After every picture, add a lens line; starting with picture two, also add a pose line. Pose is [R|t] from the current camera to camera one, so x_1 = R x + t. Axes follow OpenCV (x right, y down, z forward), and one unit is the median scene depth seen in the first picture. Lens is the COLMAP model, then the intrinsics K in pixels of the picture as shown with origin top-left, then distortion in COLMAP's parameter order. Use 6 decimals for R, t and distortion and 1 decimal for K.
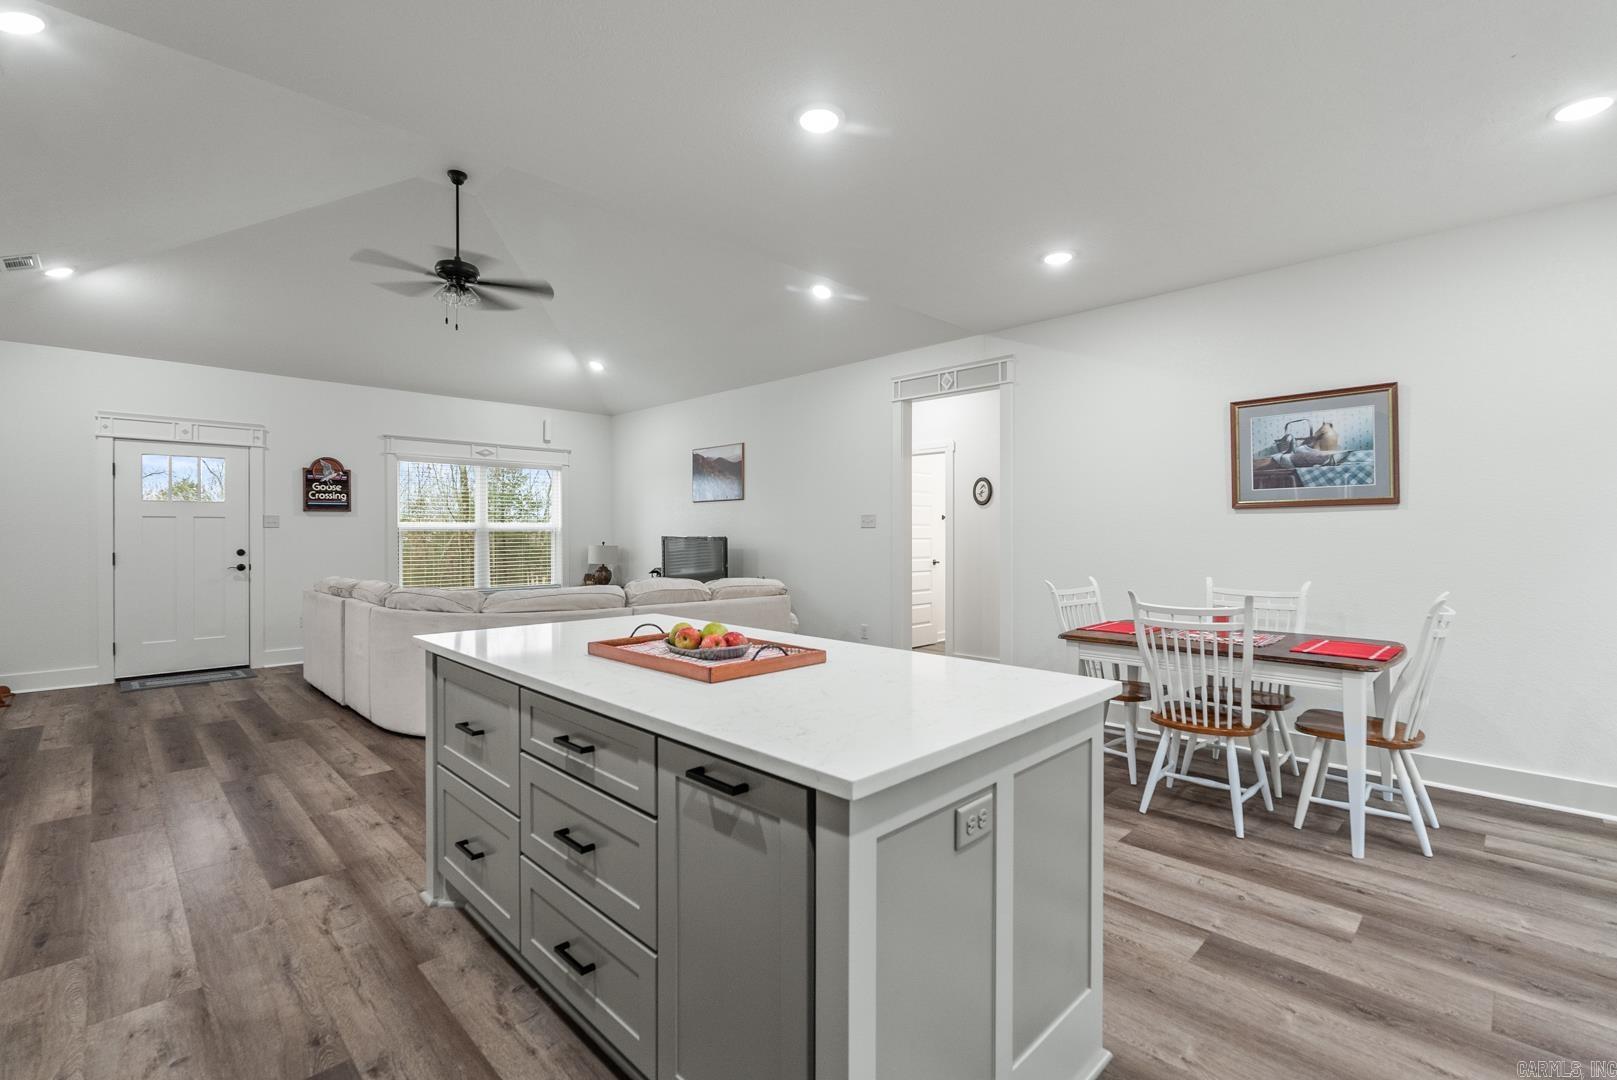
lens RADIAL K [[731.3, 0, 808.5], [0, 731.3, 540.0], [0, 0, 1]] dist [0.001586, -0.000365]
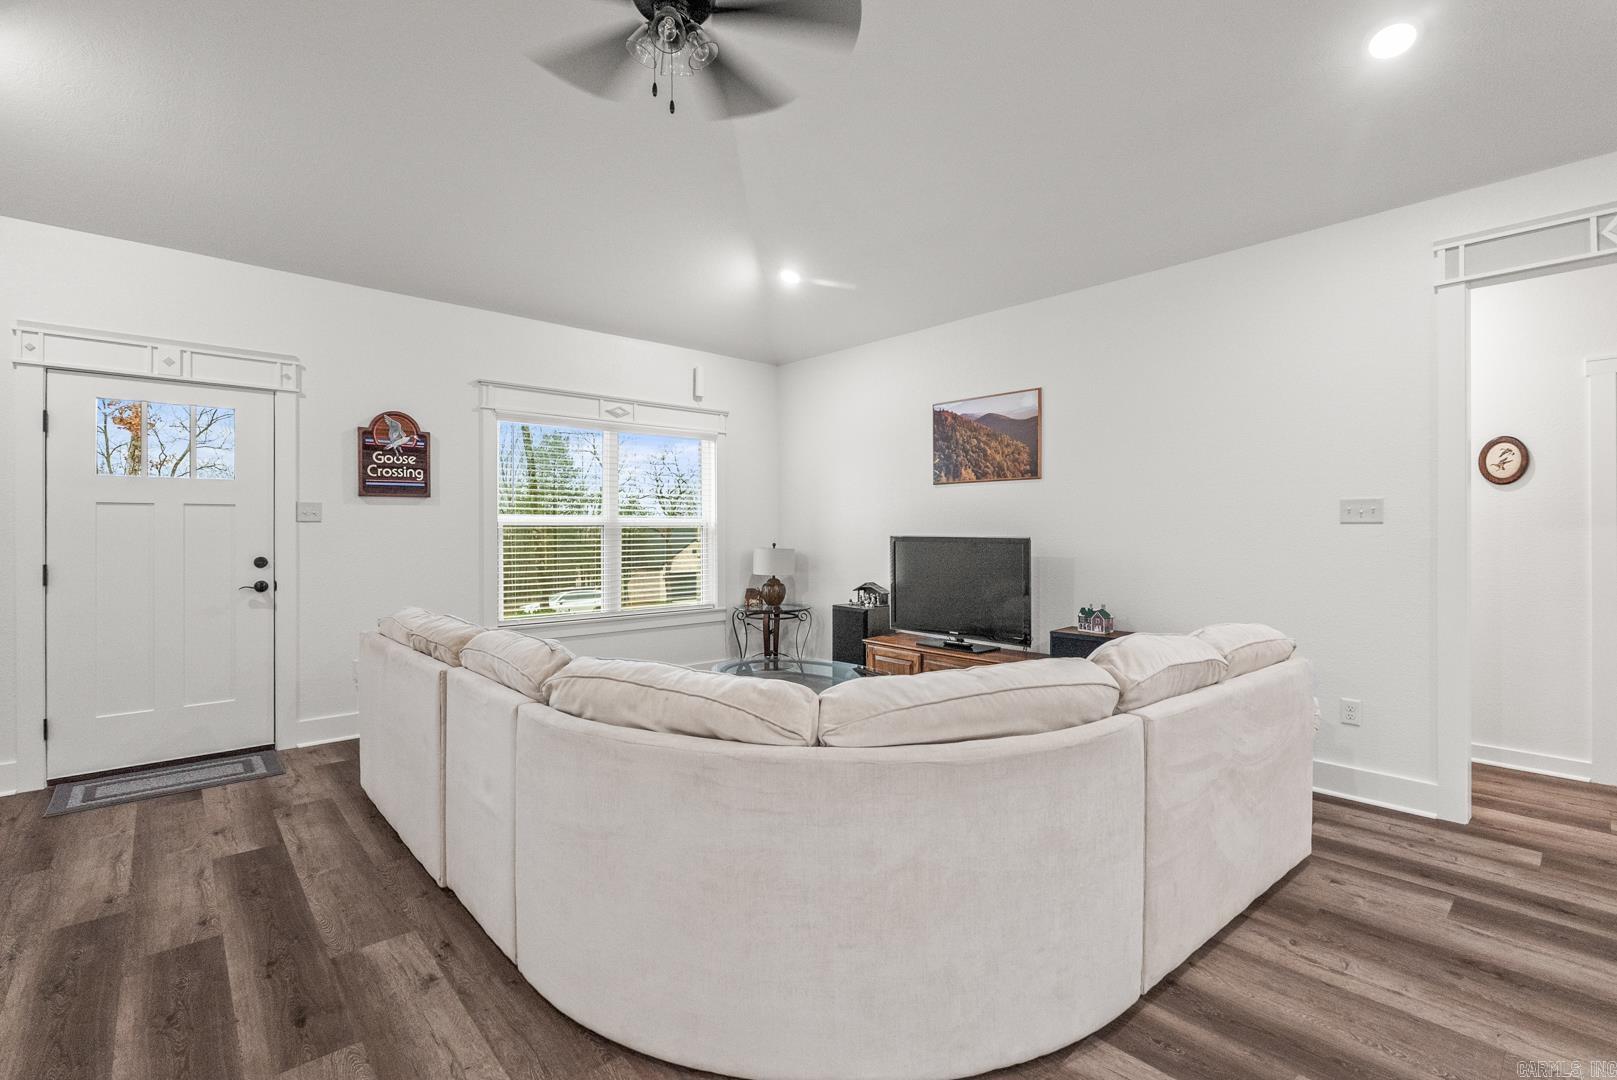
lens RADIAL K [[731.3, 0, 808.5], [0, 731.3, 540.0], [0, 0, 1]] dist [0.001586, -0.000365]
pose [[0.998867, 0.002853, -0.047501, -0.269923], [-0.002602, 0.999982, 0.005341, -0.005689], [0.047515, -0.005212, 0.998857, 0.383882]]
